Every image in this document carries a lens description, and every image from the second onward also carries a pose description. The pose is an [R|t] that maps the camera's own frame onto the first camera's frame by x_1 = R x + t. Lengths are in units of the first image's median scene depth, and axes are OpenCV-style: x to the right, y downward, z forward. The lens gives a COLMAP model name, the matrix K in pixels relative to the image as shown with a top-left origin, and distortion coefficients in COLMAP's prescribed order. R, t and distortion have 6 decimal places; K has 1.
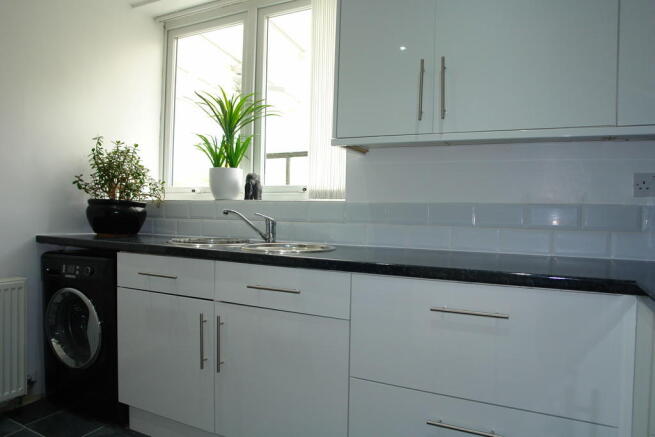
lens RADIAL K [[452.6, 0, 327.2], [0, 452.6, 219.5], [0, 0, 1]] dist [-0.024620, -0.001019]
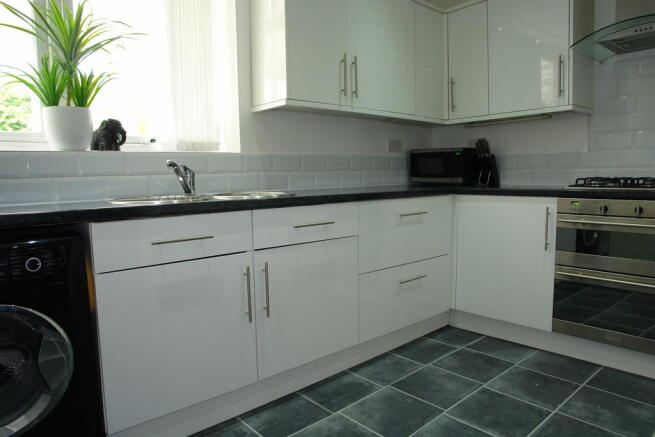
lens RADIAL K [[452.6, 0, 327.2], [0, 452.6, 216.6], [0, 0, 1]] dist [-0.024620, -0.001019]
pose [[0.367223, -0.122338, 0.922052, -0.942798], [0.041206, 0.992479, 0.115271, -0.004595], [-0.929220, -0.004336, 0.369502, 0.405364]]
